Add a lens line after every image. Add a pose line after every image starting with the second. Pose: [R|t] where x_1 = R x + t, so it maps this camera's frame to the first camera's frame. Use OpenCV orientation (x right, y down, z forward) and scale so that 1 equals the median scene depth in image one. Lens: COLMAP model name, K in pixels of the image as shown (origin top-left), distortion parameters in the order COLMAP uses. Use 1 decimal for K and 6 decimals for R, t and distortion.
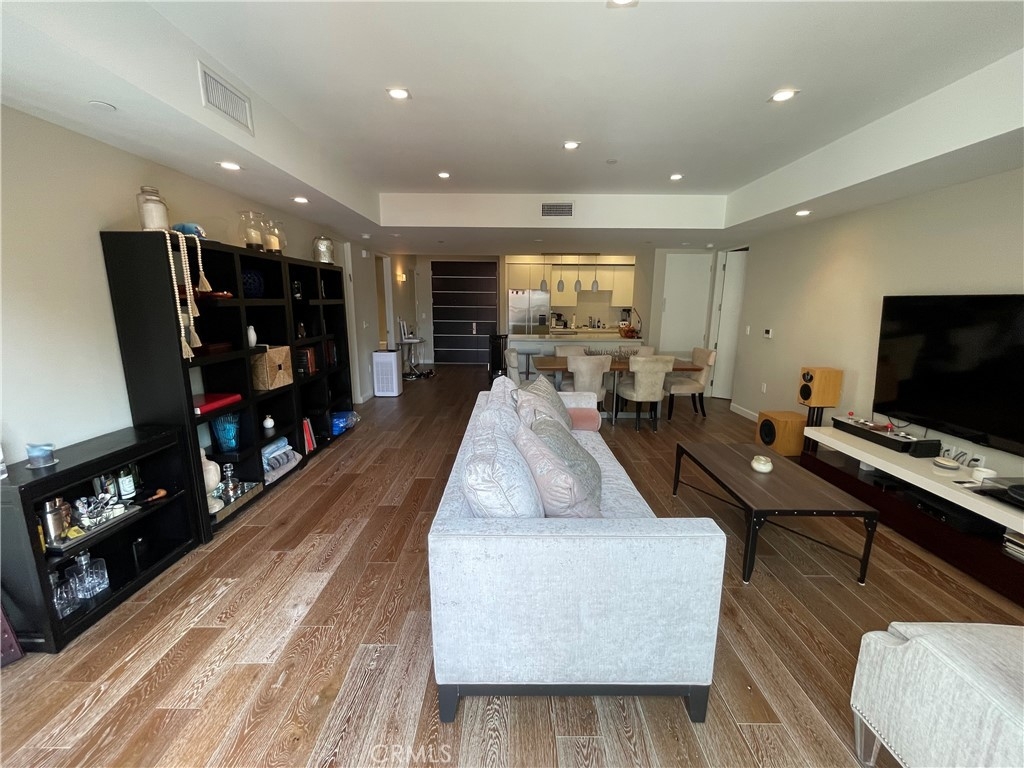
lens RADIAL K [[407.1, 0, 512.0], [0, 407.1, 384.0], [0, 0, 1]] dist [-0.000541, -0.000115]
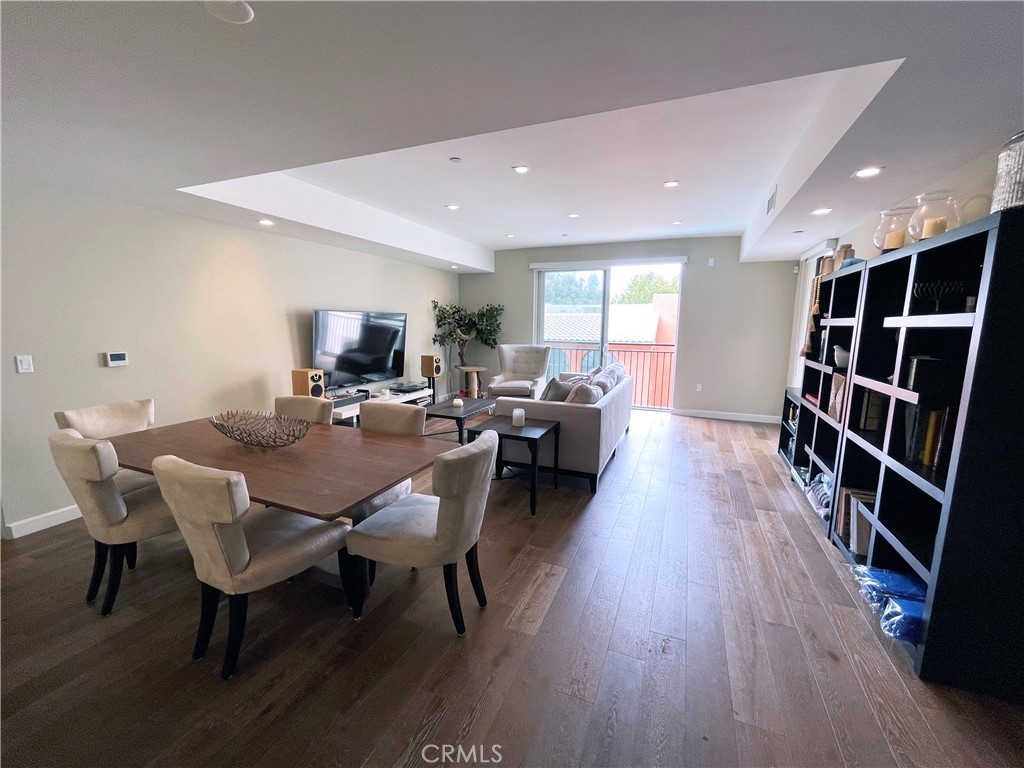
lens RADIAL K [[407.1, 0, 512.0], [0, 407.1, 384.0], [0, 0, 1]] dist [-0.000541, -0.000115]
pose [[-0.913344, -0.068899, 0.401317, -0.361171], [0.062862, 0.949906, 0.306149, -0.477672], [-0.402307, 0.304847, -0.863260, 2.562675]]
